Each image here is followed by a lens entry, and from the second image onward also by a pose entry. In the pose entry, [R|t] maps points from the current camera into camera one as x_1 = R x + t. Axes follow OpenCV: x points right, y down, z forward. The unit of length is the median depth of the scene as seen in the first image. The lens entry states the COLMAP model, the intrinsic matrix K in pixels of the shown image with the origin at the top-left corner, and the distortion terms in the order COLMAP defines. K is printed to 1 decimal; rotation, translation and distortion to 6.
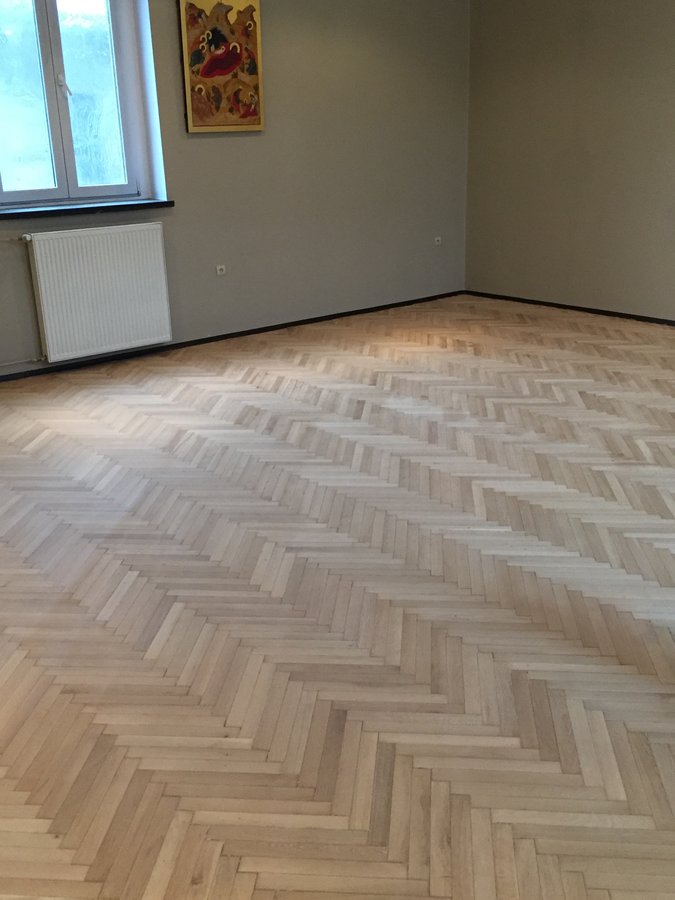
lens RADIAL K [[943.5, 0, 335.1], [0, 943.5, 451.0], [0, 0, 1]] dist [0.045643, 0.000000]
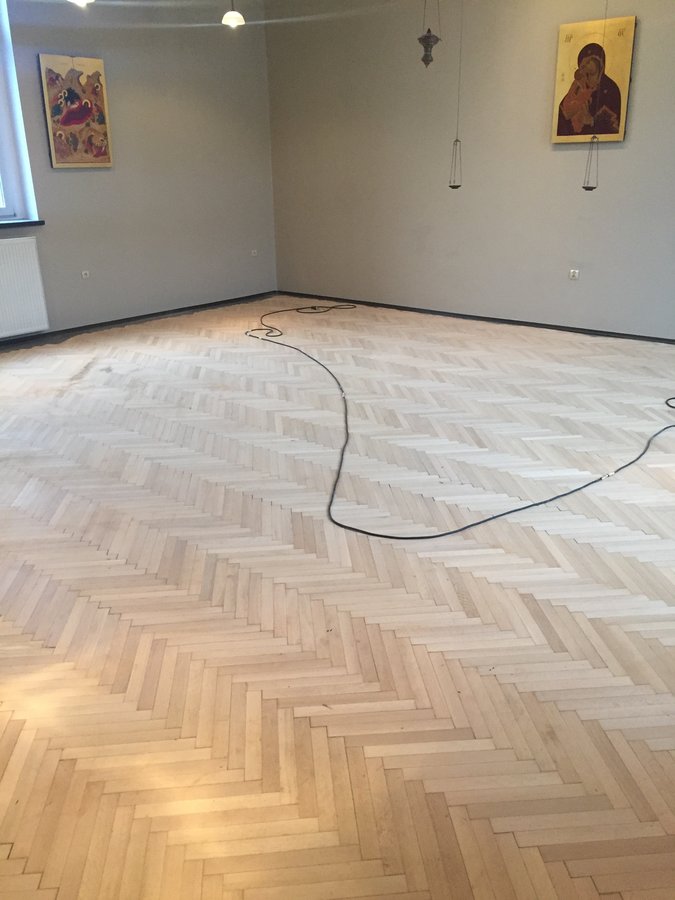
lens RADIAL K [[761.1, 0, 340.9], [0, 761.1, 449.6], [0, 0, 1]] dist [0.043425, -0.042656]
pose [[0.980327, -0.053652, 0.189950, 0.016616], [0.048744, 0.998348, 0.030419, 0.052683], [-0.191268, -0.020561, 0.981322, -0.163149]]
